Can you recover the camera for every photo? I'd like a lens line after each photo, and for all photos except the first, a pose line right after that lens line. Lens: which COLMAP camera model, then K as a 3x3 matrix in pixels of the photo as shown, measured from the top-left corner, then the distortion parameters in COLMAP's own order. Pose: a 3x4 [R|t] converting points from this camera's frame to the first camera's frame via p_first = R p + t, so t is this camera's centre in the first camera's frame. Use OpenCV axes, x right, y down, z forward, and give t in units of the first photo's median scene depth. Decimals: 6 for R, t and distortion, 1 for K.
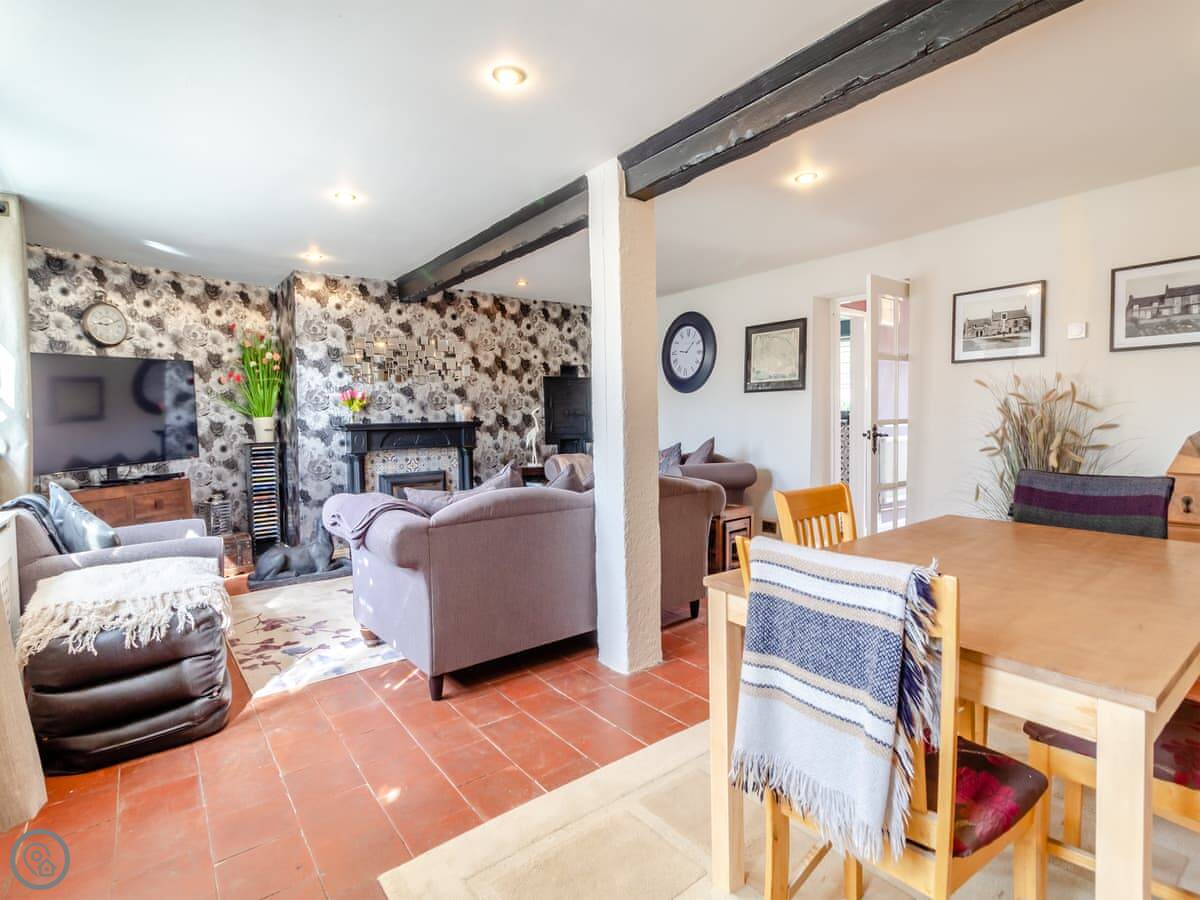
lens RADIAL K [[611.7, 0, 600.2], [0, 611.7, 433.0], [0, 0, 1]] dist [0.001176, -0.000887]
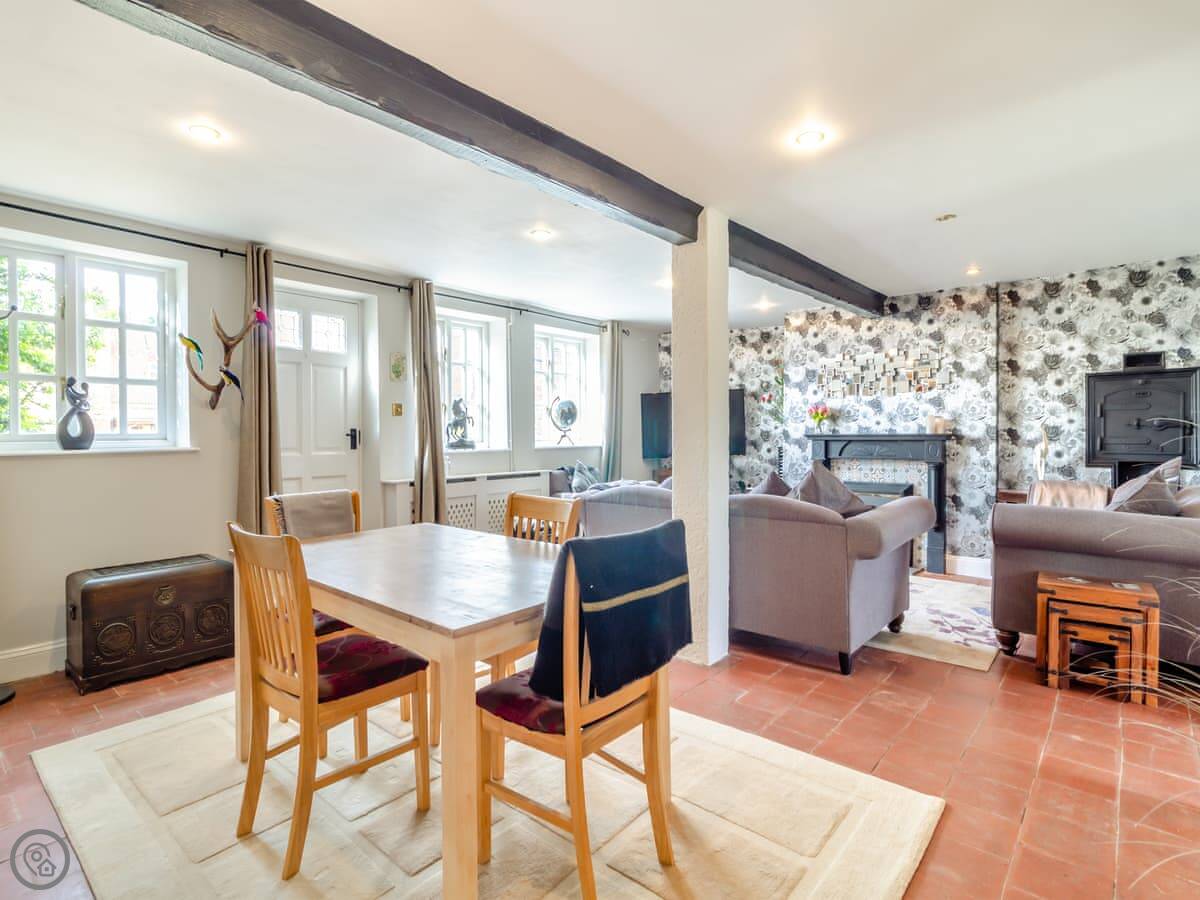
lens RADIAL K [[611.7, 0, 604.1], [0, 611.7, 433.0], [0, 0, 1]] dist [0.001176, -0.000887]
pose [[0.196109, 0.016105, -0.980450, 0.626224], [-0.023233, 0.999661, 0.011774, -0.020505], [0.980307, 0.020470, 0.196417, 0.356420]]
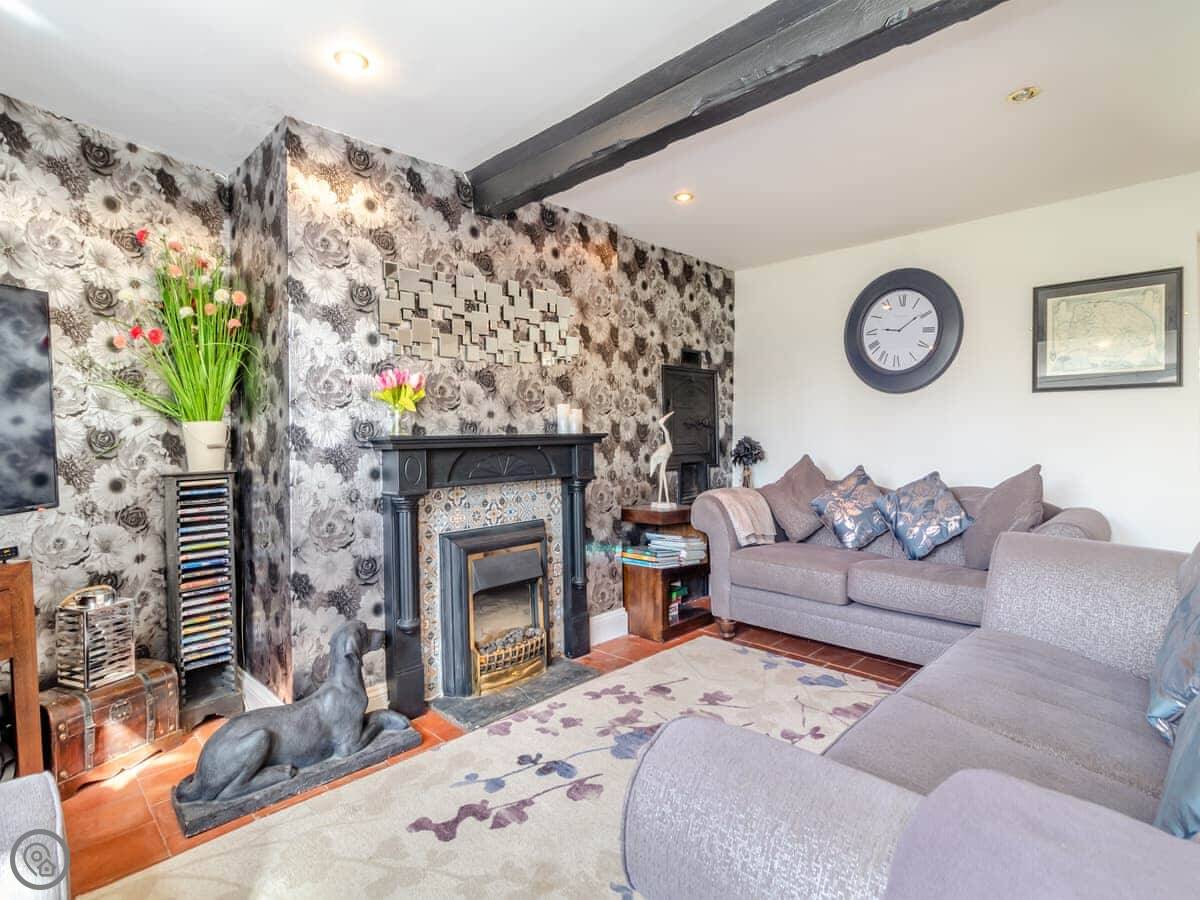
lens RADIAL K [[611.7, 0, 605.1], [0, 611.7, 437.6], [0, 0, 1]] dist [0.001176, -0.000887]
pose [[0.990944, 0.008994, 0.133977, -0.289370], [-0.006851, 0.999841, -0.016445, -0.006417], [-0.134104, 0.015378, 0.990848, 0.454905]]
